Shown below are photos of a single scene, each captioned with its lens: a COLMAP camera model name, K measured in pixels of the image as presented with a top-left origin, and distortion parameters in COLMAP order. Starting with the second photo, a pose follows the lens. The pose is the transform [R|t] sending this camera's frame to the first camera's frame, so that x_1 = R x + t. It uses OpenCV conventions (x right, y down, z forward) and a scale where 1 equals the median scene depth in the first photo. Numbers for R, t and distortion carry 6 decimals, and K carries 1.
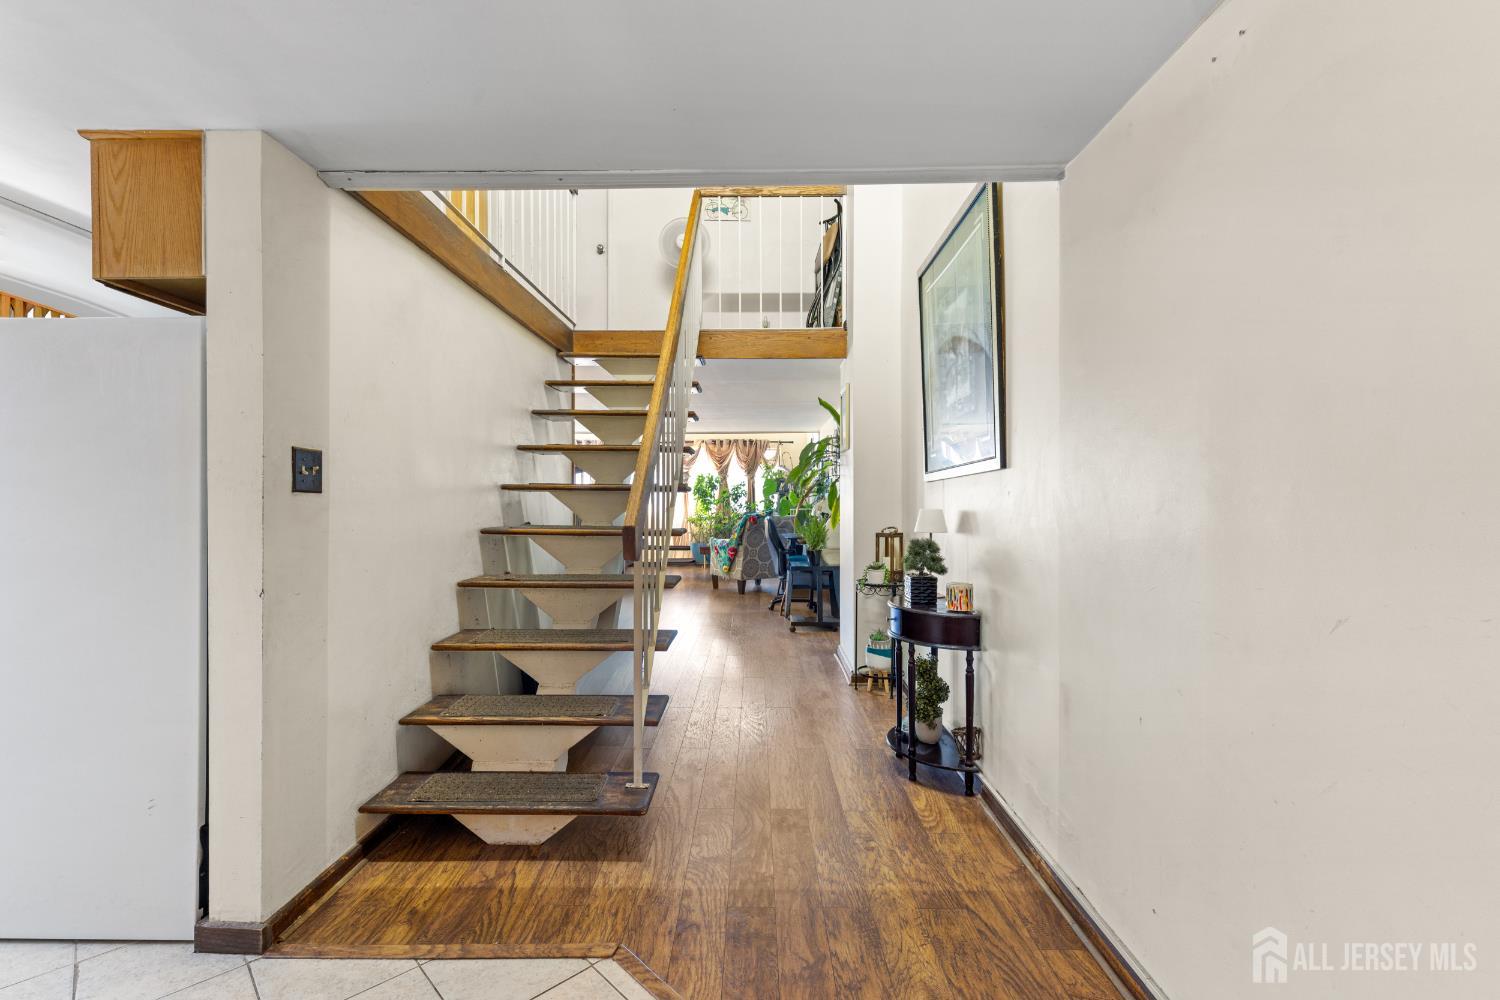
lens RADIAL K [[672.0, 0, 744.3], [0, 672.0, 497.8], [0, 0, 1]] dist [0.002228, -0.000542]
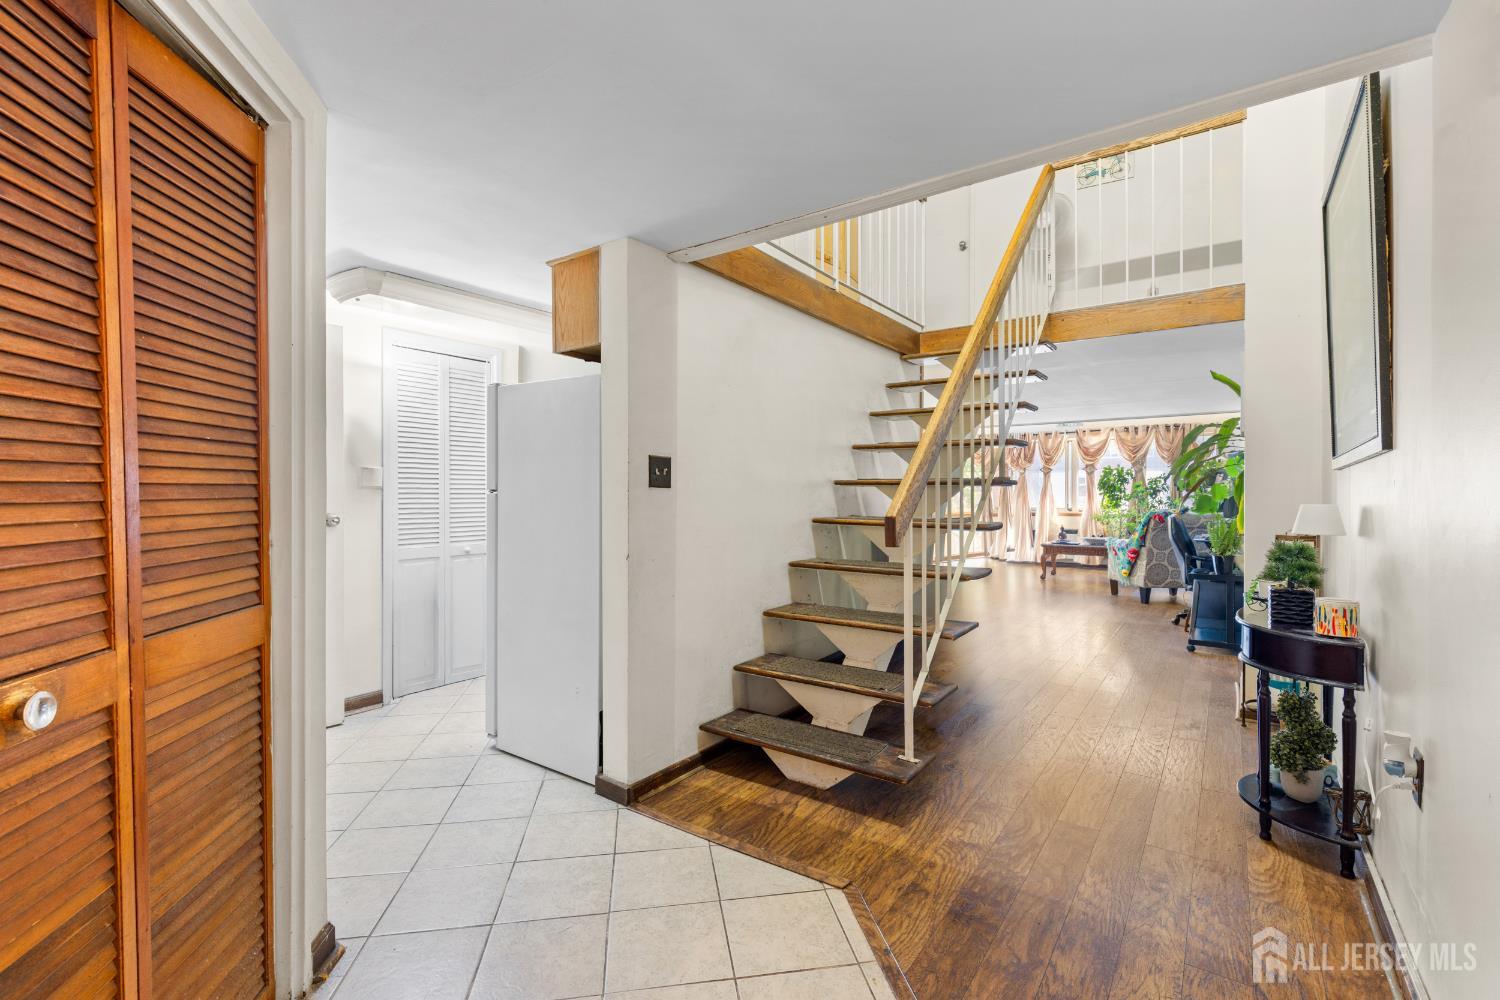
lens RADIAL K [[669.4, 0, 743.6], [0, 669.4, 494.2], [0, 0, 1]] dist [0.002325, -0.000005]
pose [[0.818798, -0.000197, -0.574081, 0.208063], [0.000761, 0.999999, 0.000741, 0.003725], [0.574081, -0.001044, 0.818798, -0.022820]]
